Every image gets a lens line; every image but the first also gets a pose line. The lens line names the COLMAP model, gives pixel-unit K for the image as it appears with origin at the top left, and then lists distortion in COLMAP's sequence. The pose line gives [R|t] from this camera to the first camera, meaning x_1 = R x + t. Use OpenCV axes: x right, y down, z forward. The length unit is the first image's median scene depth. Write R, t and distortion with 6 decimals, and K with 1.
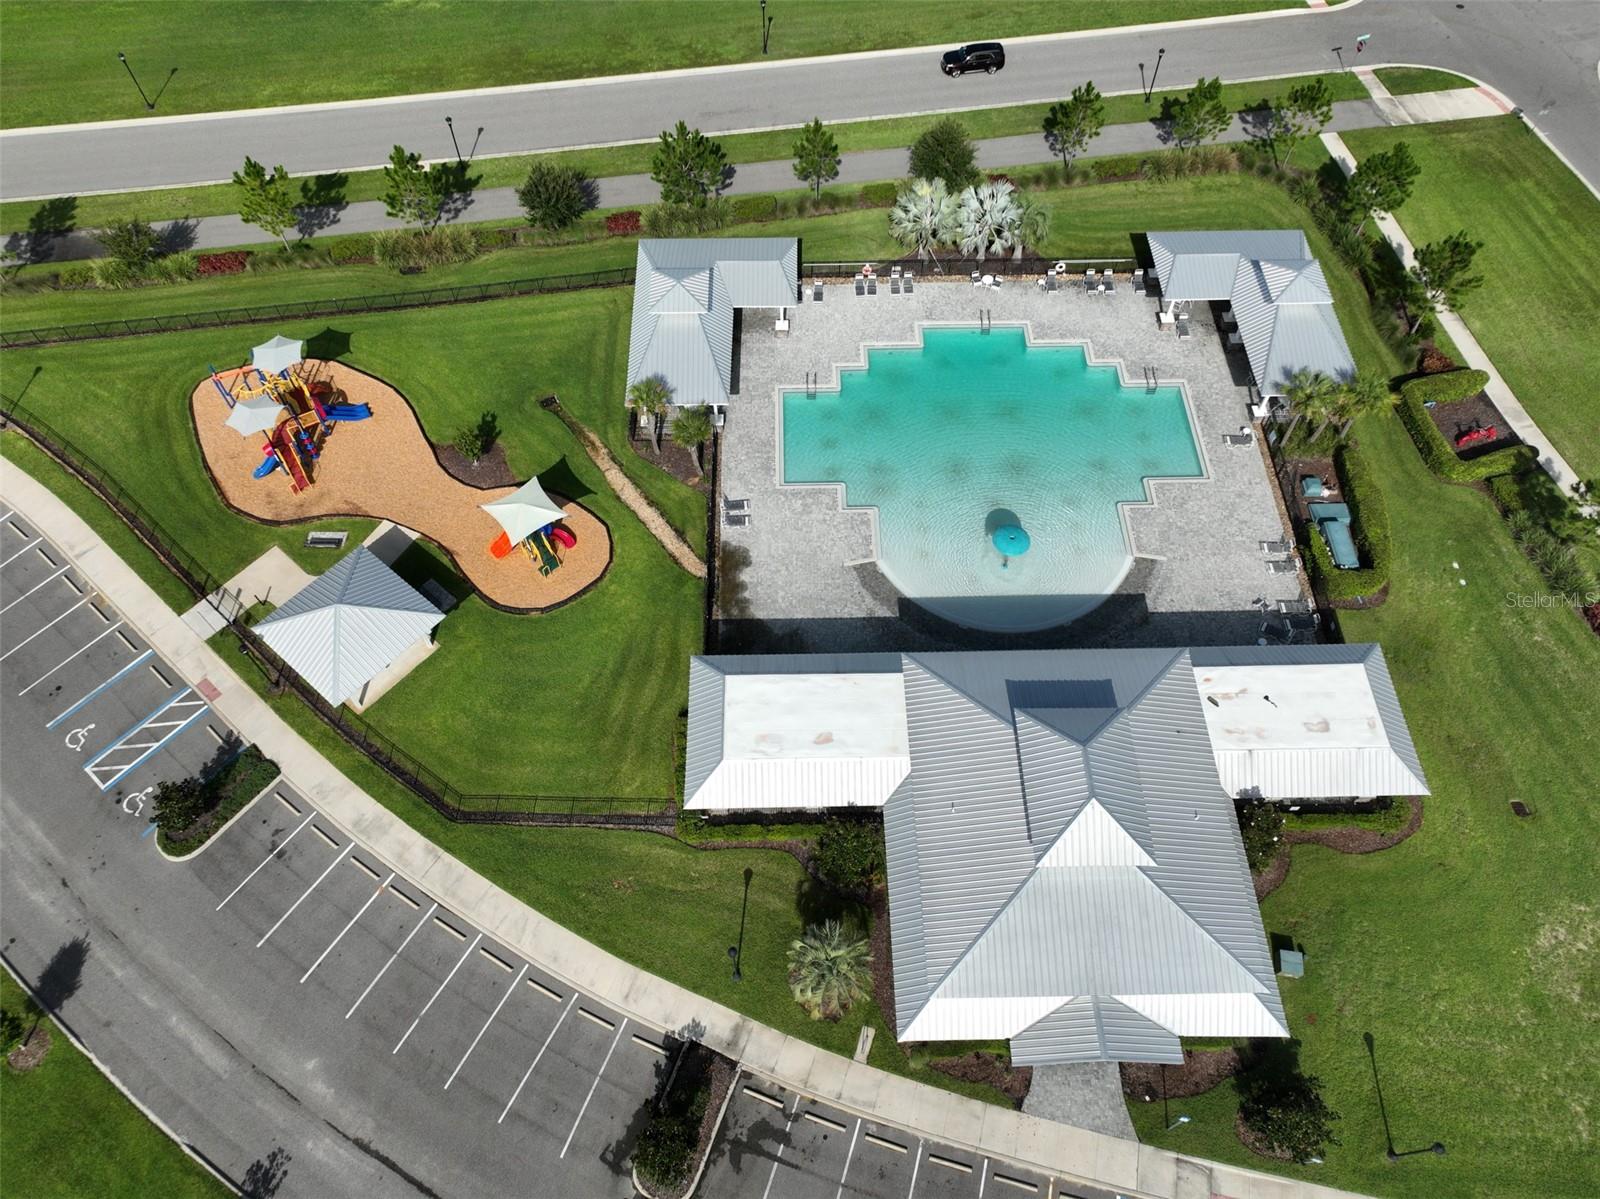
lens RADIAL K [[1125.2, 0, 804.7], [0, 1125.2, 590.0], [0, 0, 1]] dist [0.003880, 0.007652]
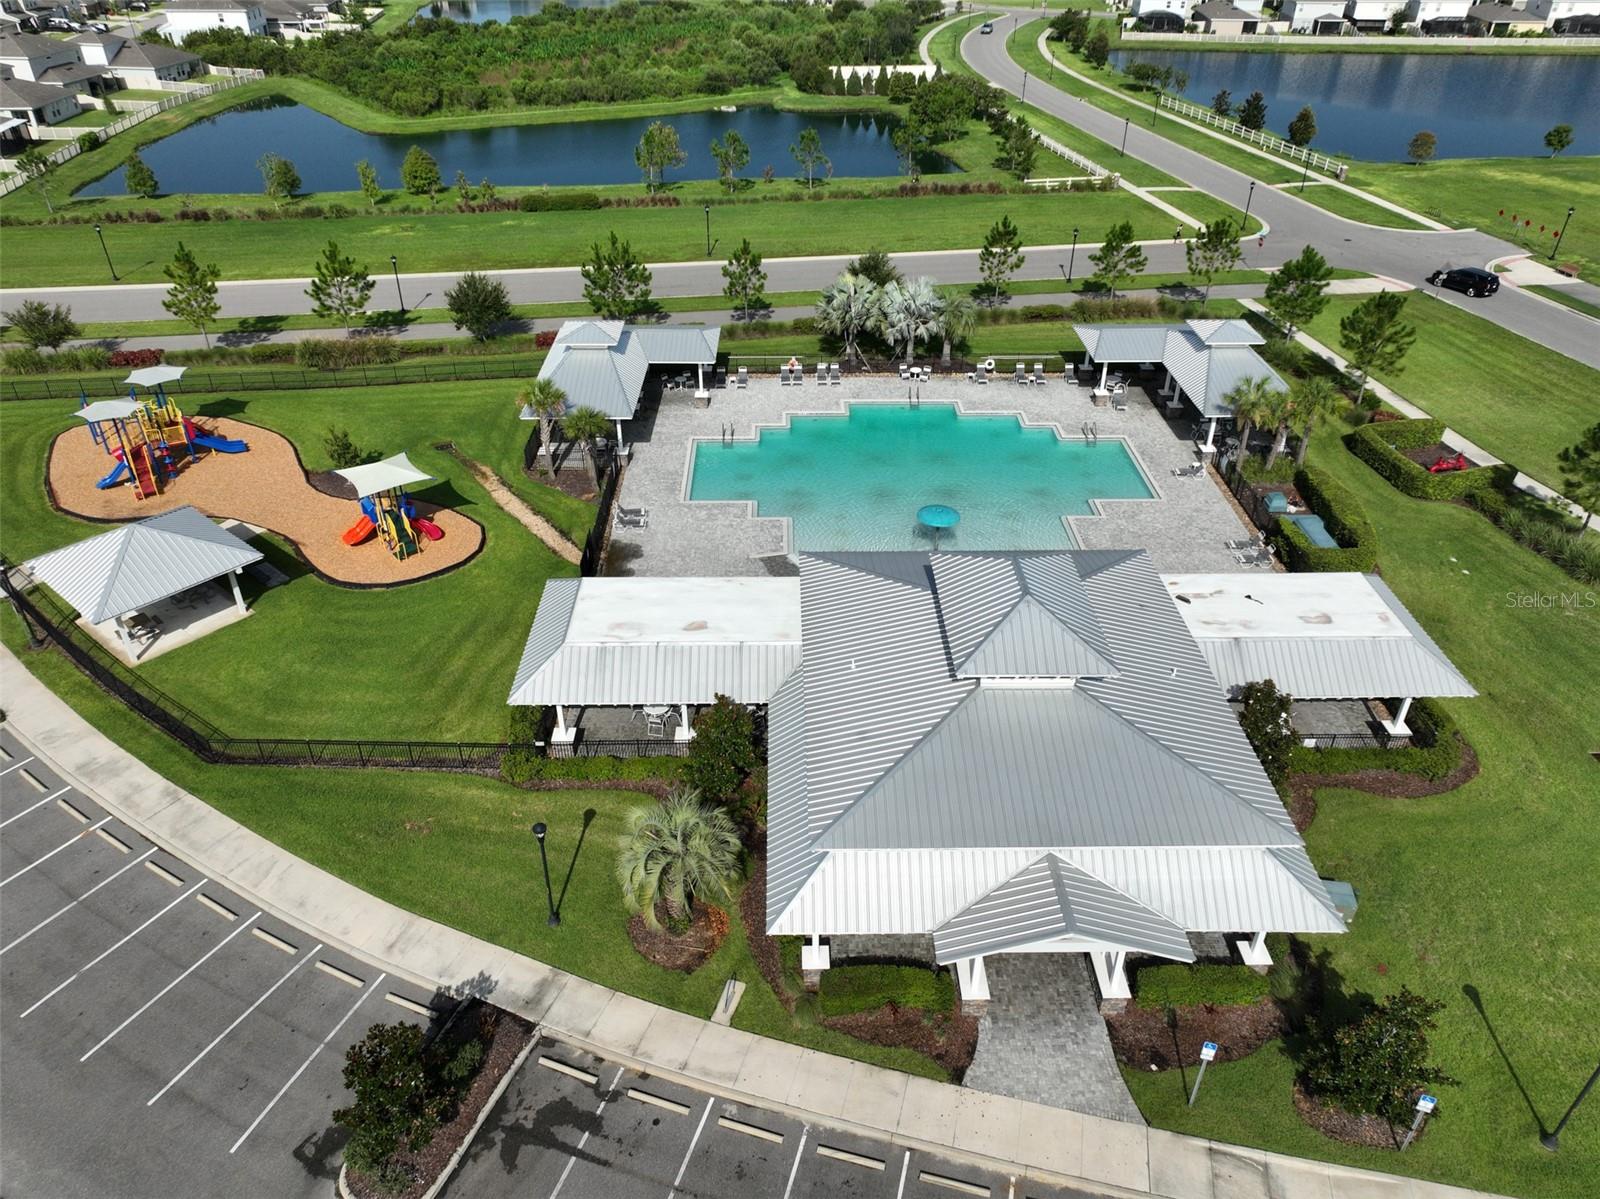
lens RADIAL K [[1125.2, 0, 804.7], [0, 1125.2, 590.0], [0, 0, 1]] dist [0.003880, 0.007652]
pose [[0.999968, 0.006065, 0.005143, 0.091846], [-0.003403, 0.910928, -0.412552, 0.448104], [-0.007187, 0.412522, 0.910919, 0.277717]]
